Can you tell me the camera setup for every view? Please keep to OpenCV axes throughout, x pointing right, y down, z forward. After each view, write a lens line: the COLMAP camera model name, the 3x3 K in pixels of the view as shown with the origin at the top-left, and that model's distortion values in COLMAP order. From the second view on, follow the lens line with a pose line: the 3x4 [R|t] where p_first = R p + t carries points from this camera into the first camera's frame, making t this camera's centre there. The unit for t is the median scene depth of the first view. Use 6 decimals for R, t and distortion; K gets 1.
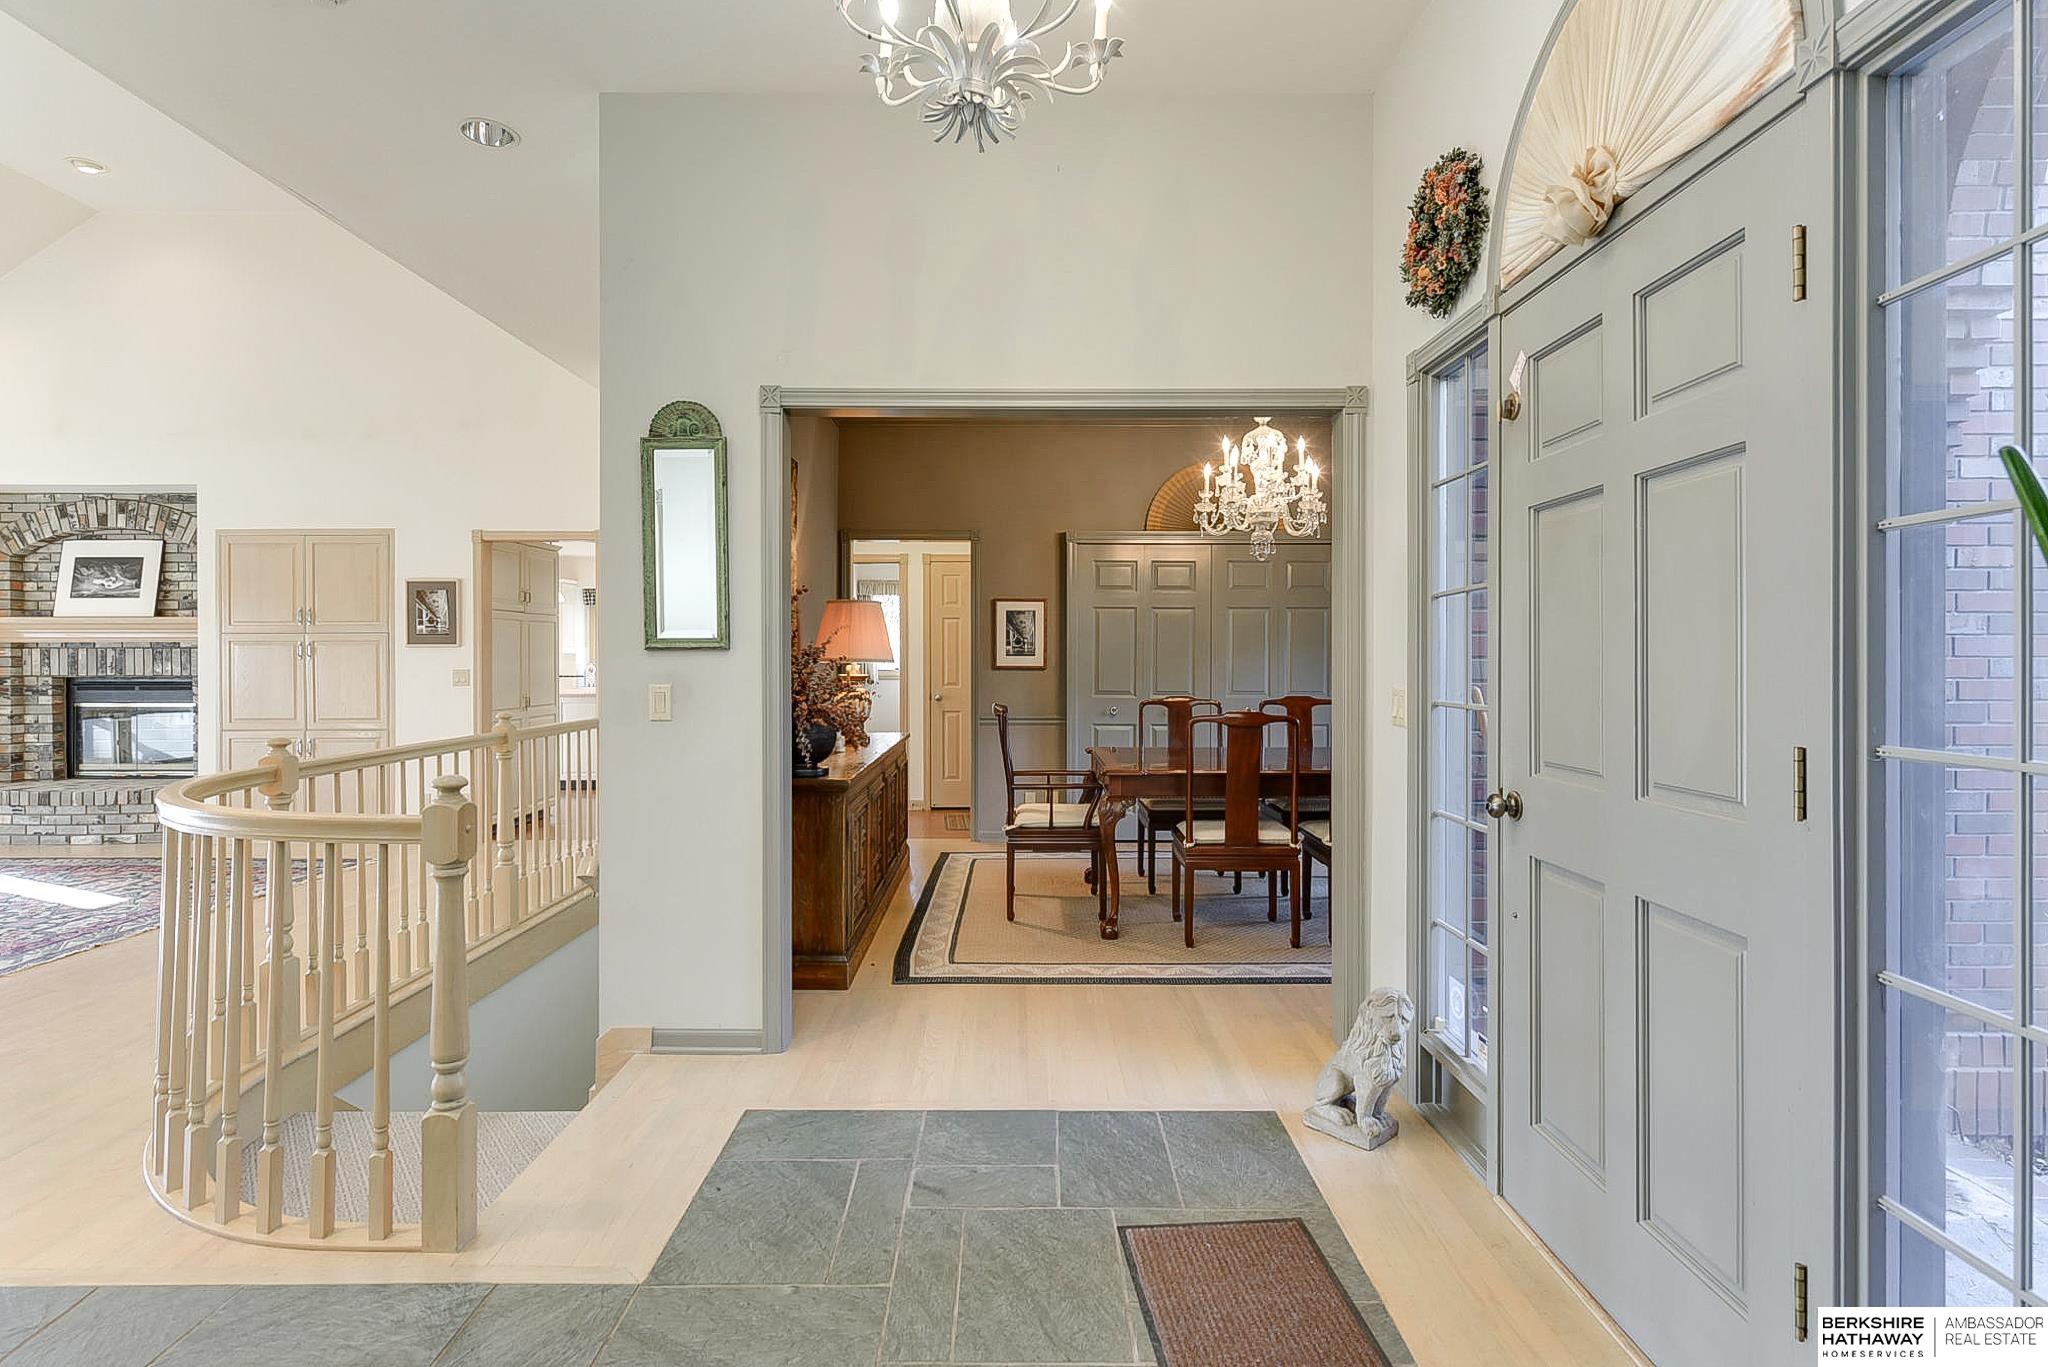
lens RADIAL K [[1030.3, 0, 1018.3], [0, 1030.3, 663.4], [0, 0, 1]] dist [-0.001802, 0.004613]
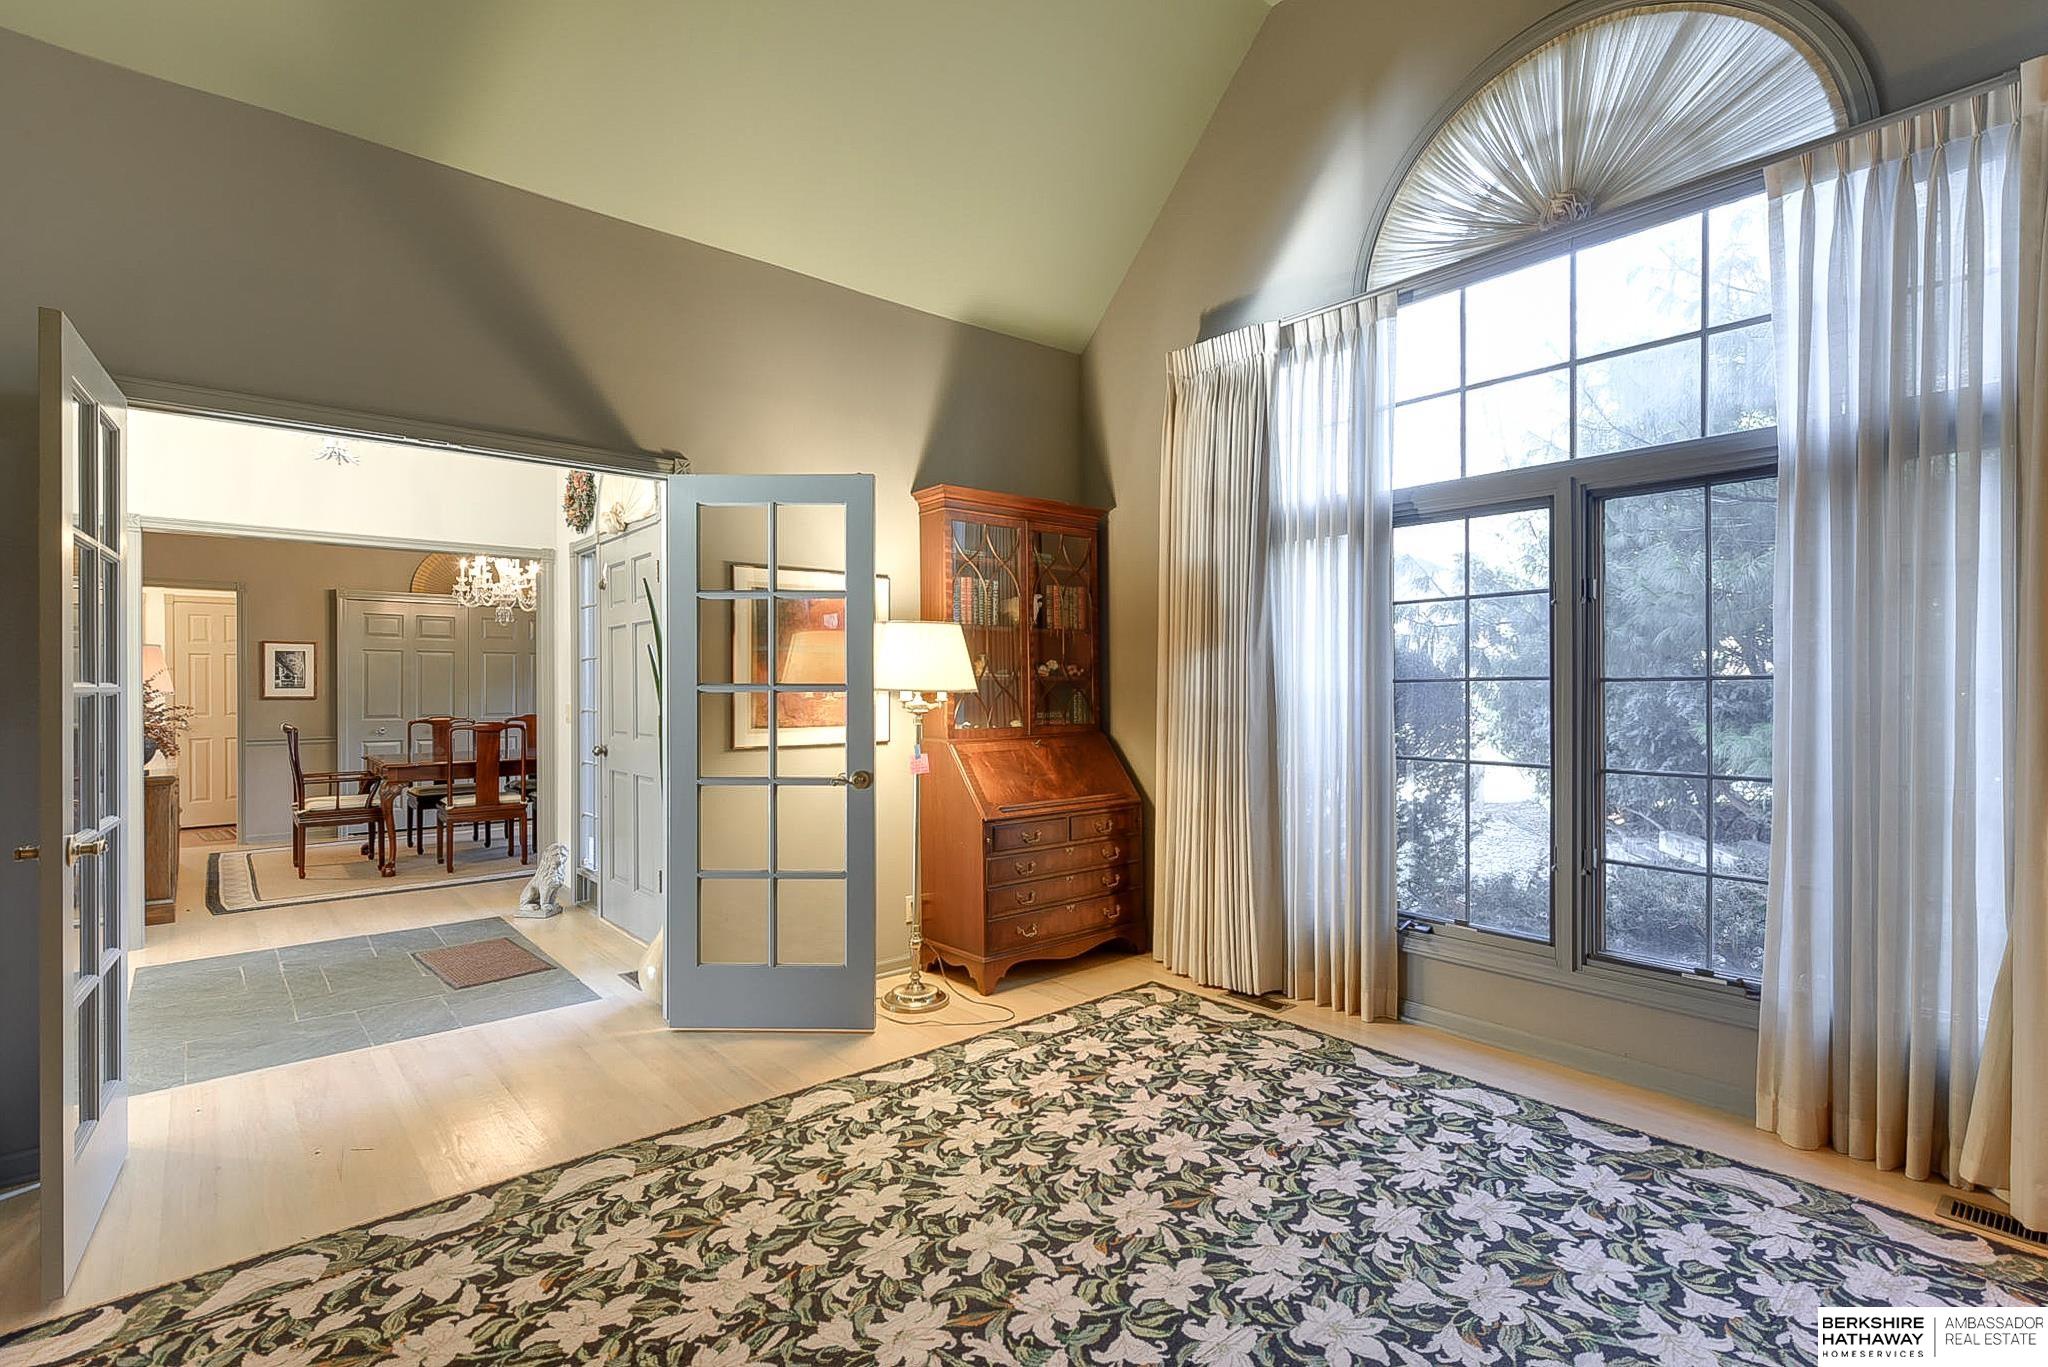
lens RADIAL K [[931.6, 0, 1021.6], [0, 931.6, 692.6], [0, 0, 1]] dist [-0.002953, -0.001651]
pose [[0.755314, -0.003884, 0.655352, -0.092263], [0.005288, 0.999986, -0.000168, 0.003725], [-0.655342, 0.003592, 0.755324, -0.569701]]
